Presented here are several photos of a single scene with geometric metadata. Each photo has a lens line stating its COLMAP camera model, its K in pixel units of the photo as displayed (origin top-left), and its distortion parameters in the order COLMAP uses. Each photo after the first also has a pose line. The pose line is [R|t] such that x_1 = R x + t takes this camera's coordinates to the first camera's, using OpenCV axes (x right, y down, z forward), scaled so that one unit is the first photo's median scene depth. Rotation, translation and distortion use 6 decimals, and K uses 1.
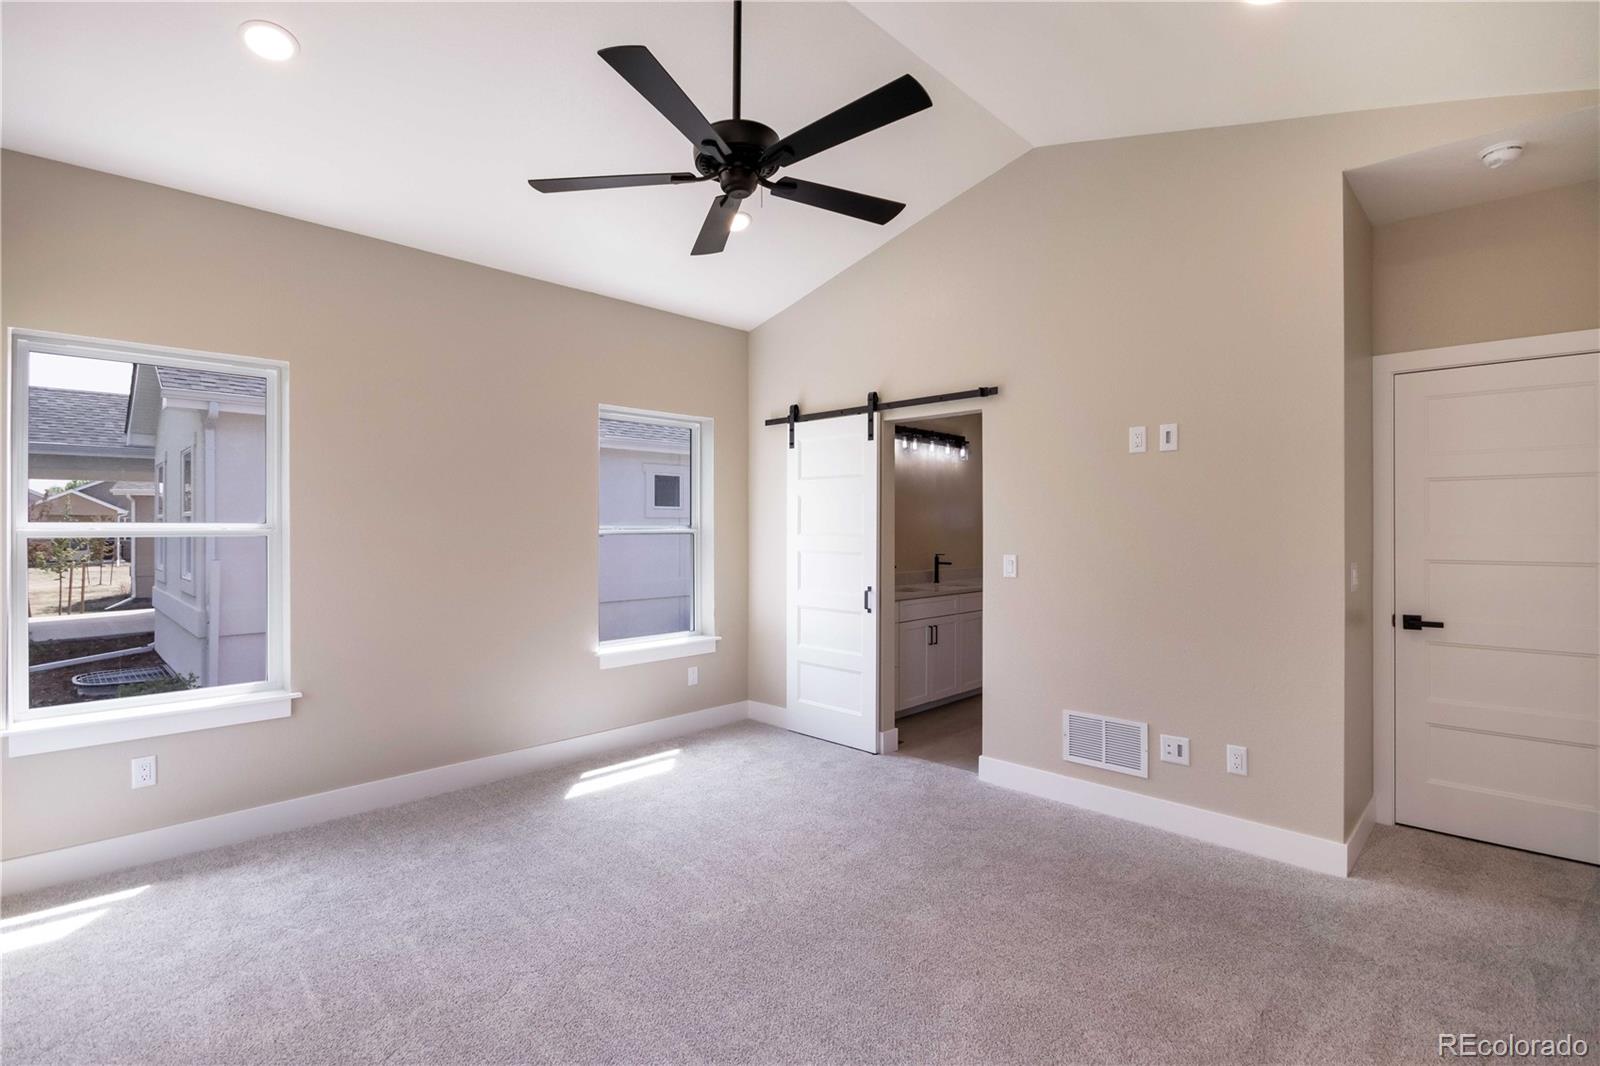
lens RADIAL K [[759.3, 0, 800.0], [0, 759.3, 533.0], [0, 0, 1]] dist [-0.039498, -0.000376]
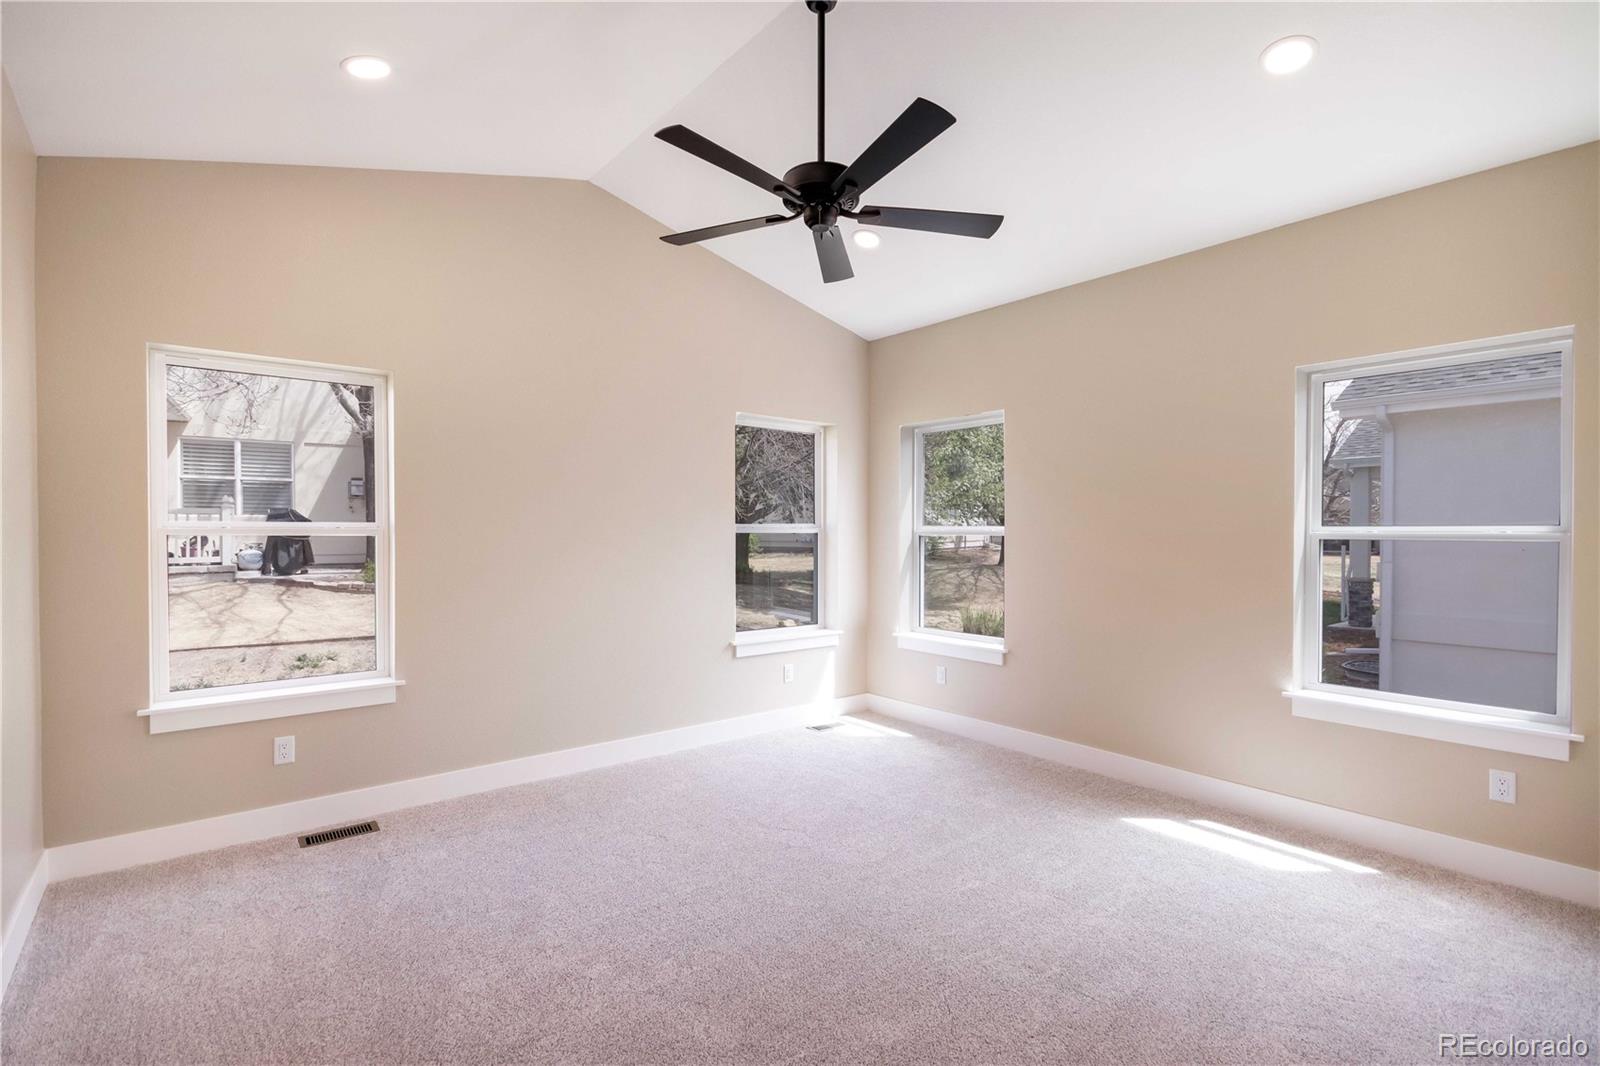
lens RADIAL K [[751.6, 0, 794.4], [0, 751.6, 529.6], [0, 0, 1]] dist [-0.002407, -0.000513]
pose [[-0.151801, -0.000606, -0.988411, 0.572411], [-0.008561, 0.999963, 0.000702, -0.002979], [0.988374, 0.008569, -0.151801, 0.625227]]
